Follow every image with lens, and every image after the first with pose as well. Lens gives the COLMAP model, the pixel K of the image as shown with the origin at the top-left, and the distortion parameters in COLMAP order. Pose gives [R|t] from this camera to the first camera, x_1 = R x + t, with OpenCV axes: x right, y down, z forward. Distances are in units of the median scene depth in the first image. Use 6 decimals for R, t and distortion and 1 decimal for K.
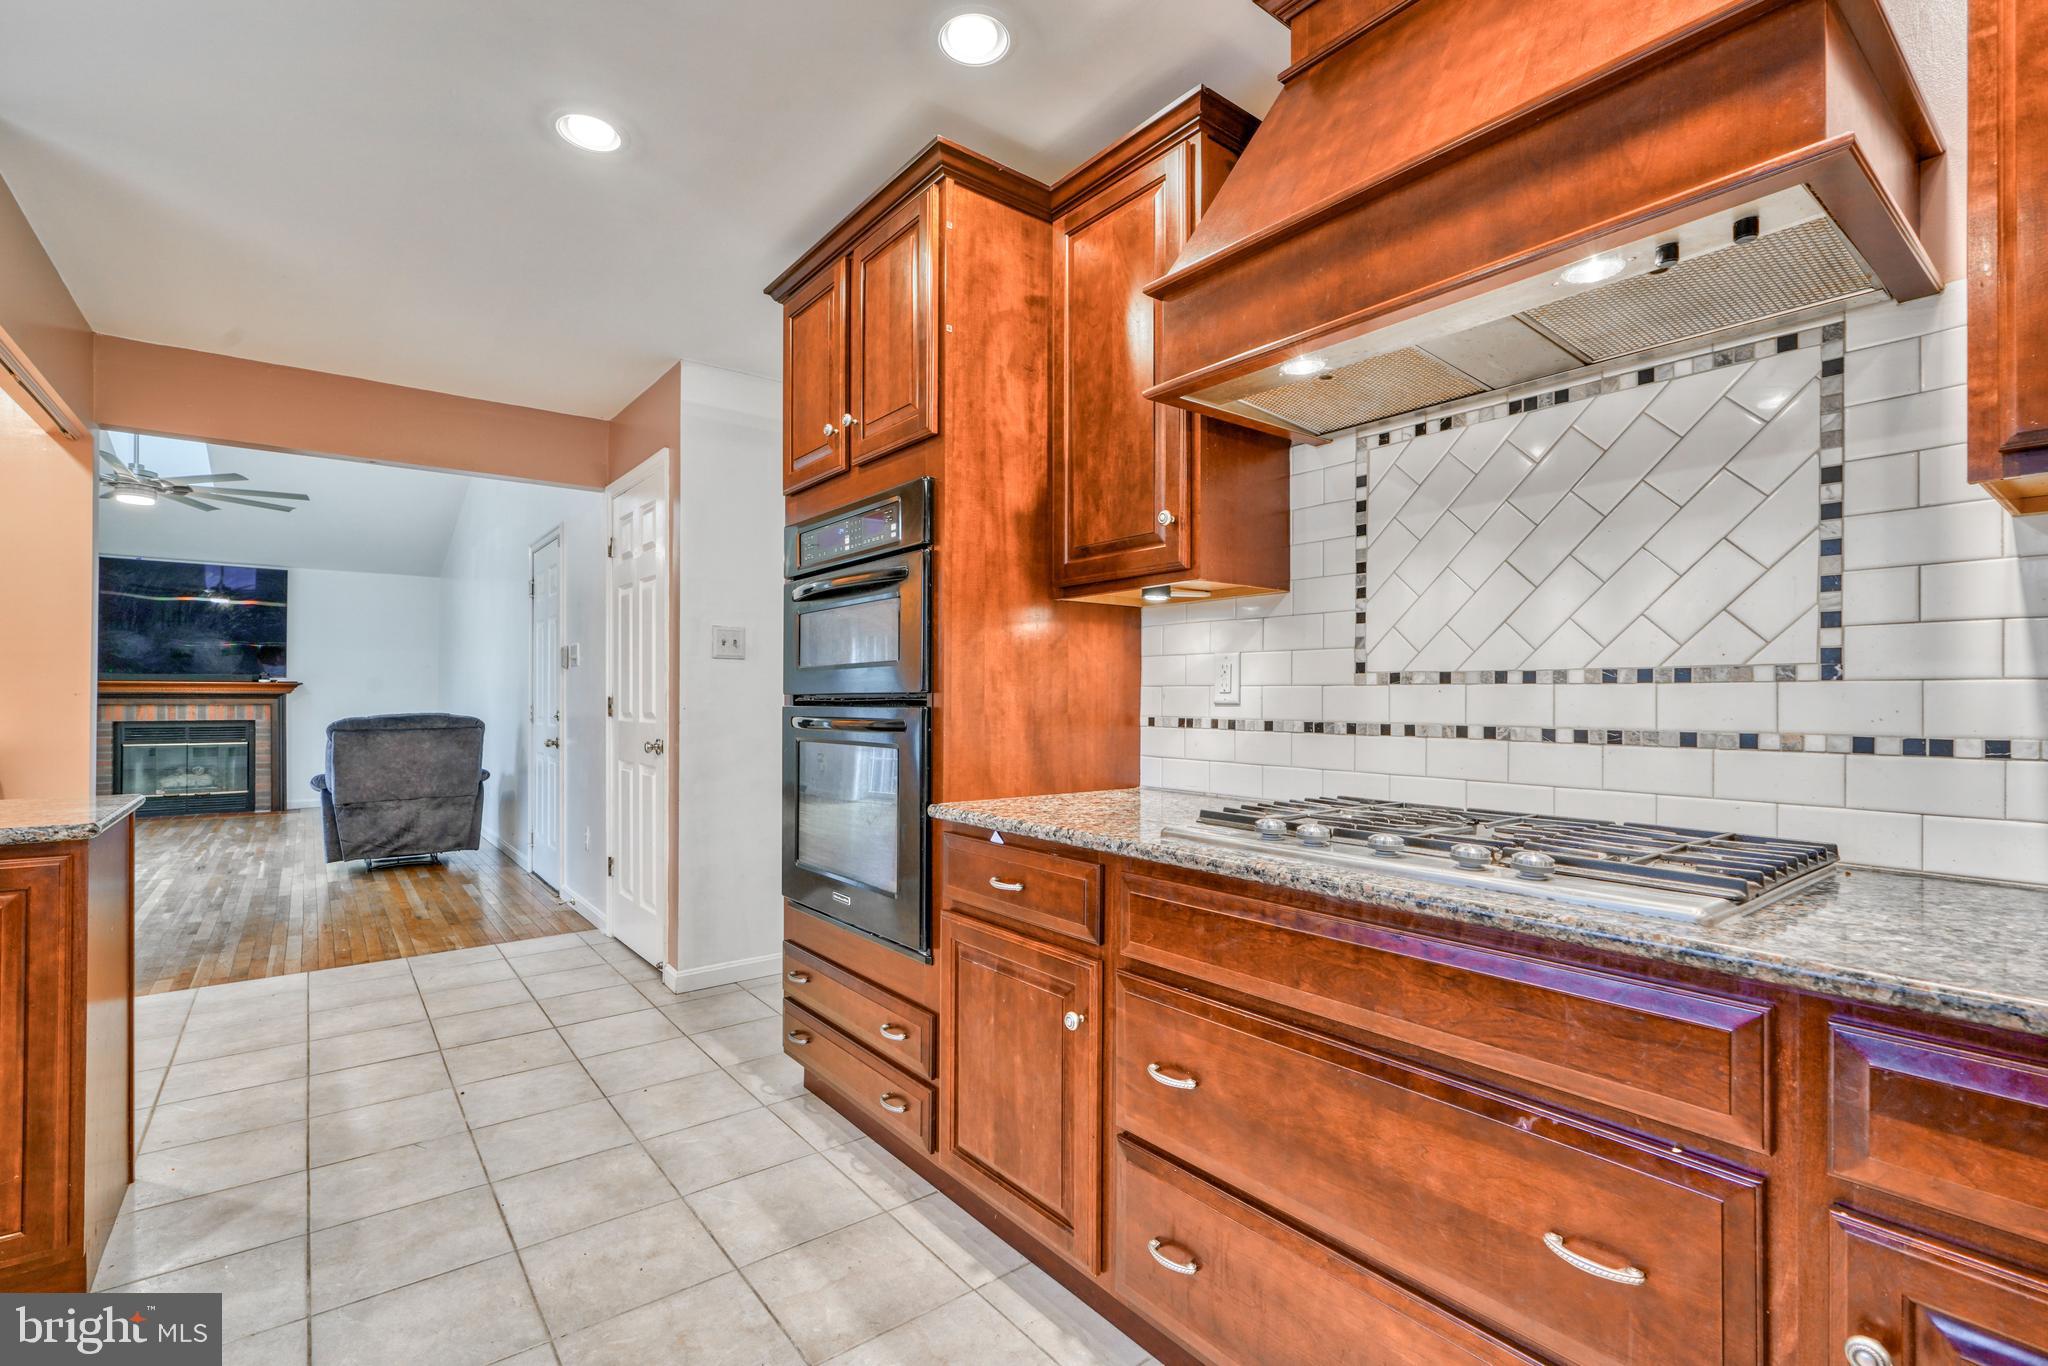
lens RADIAL K [[920.5, 0, 1022.9], [0, 920.5, 695.8], [0, 0, 1]] dist [-0.014713, 0.005073]
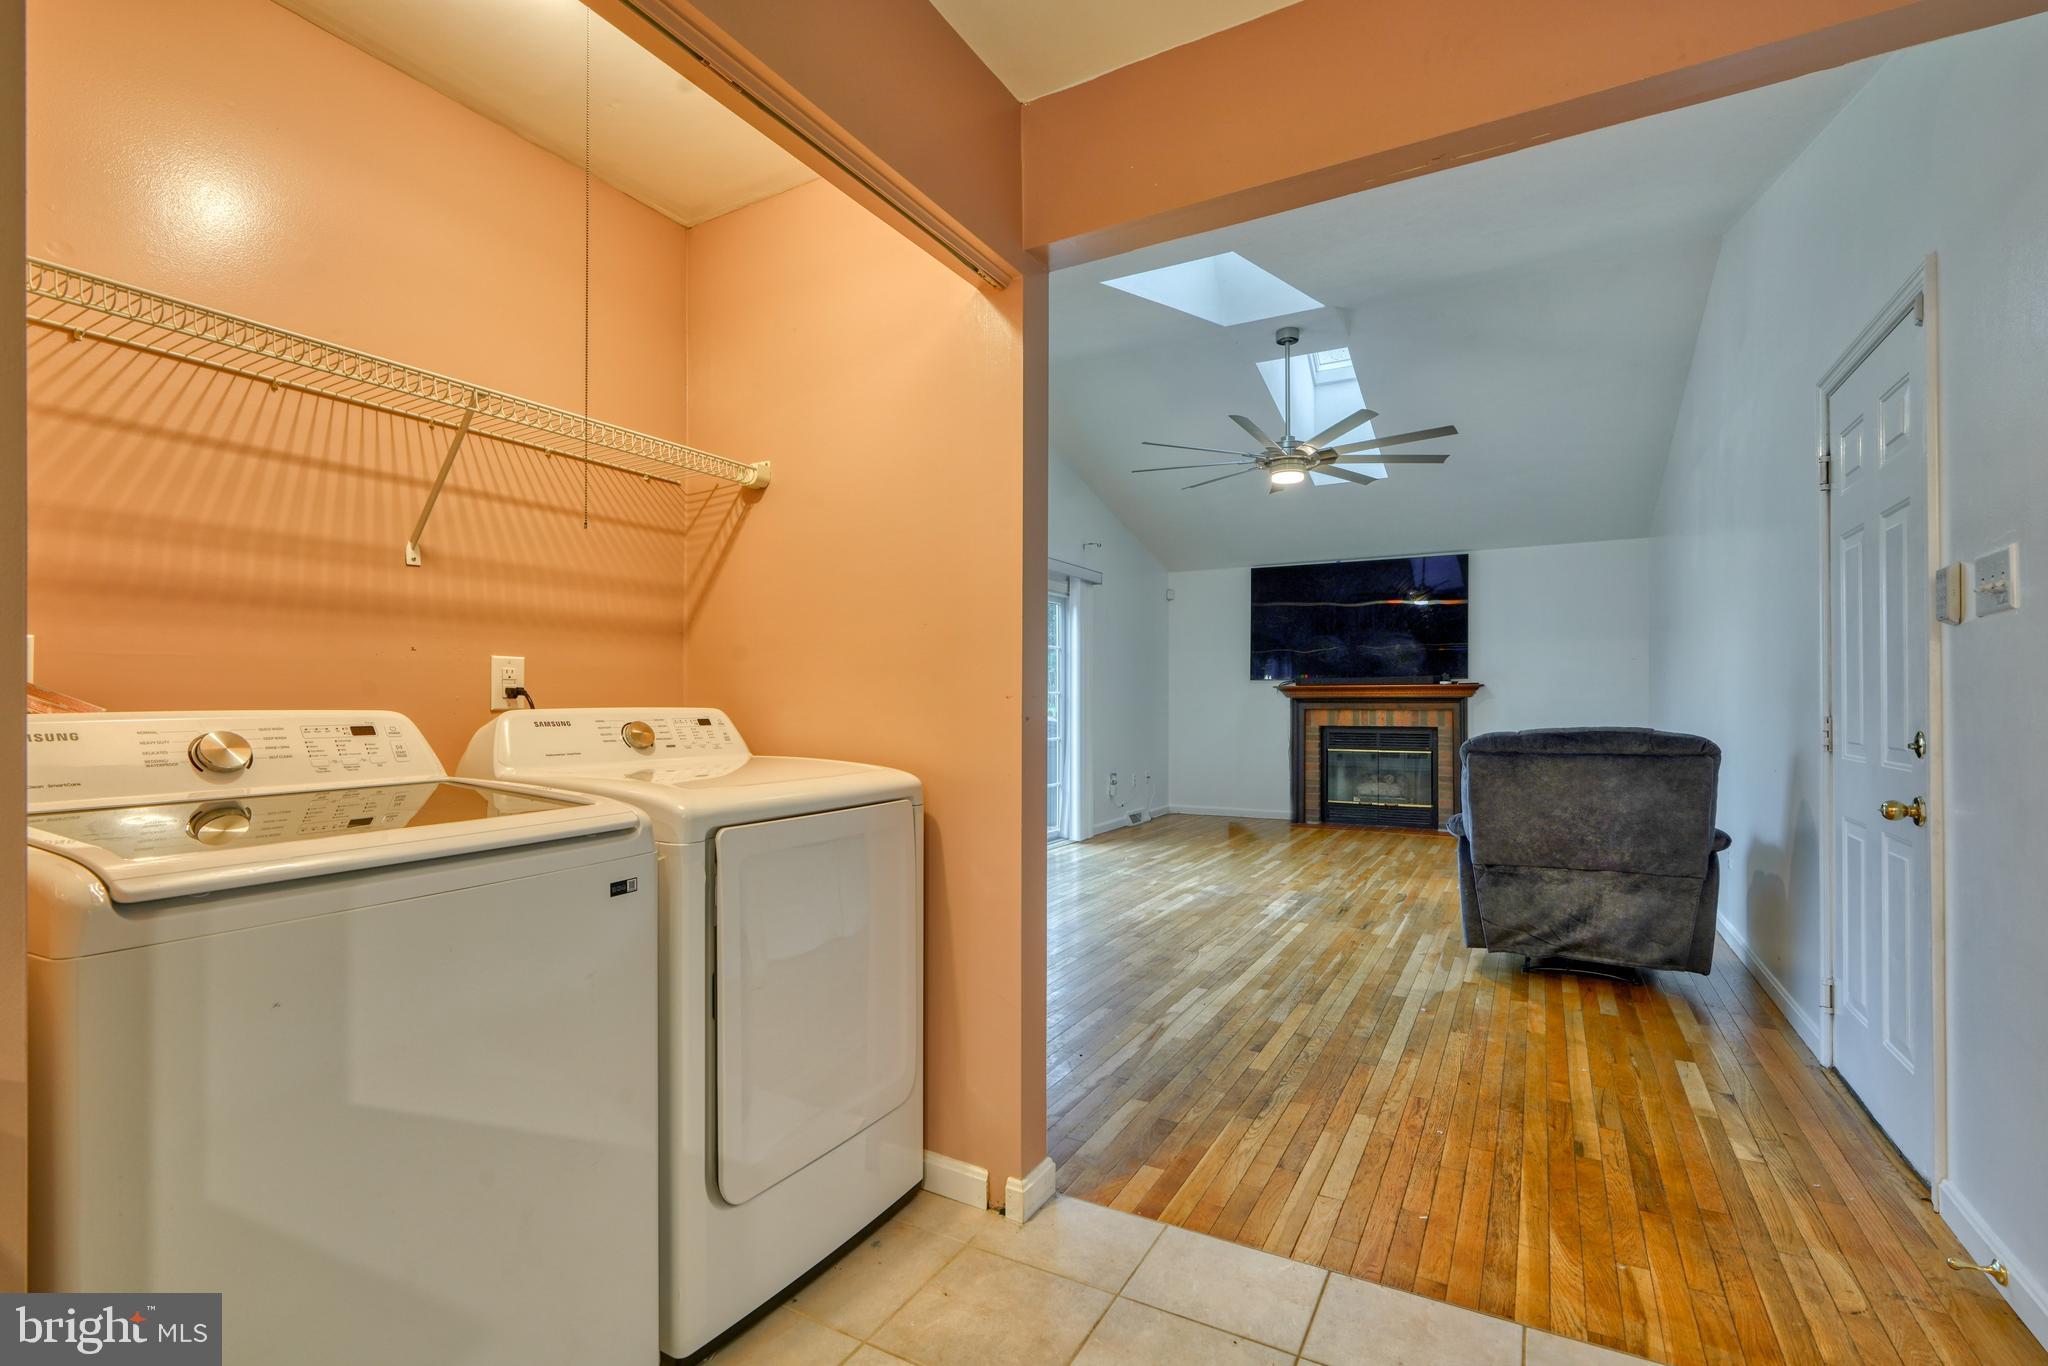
lens RADIAL K [[931.2, 0, 1019.6], [0, 931.2, 703.9], [0, 0, 1]] dist [0.000356, 0.000449]
pose [[0.387506, -0.001906, -0.921865, -0.714889], [0.006254, 0.999980, 0.000561, 0.003521], [0.921846, -0.005983, 0.387511, 1.205107]]
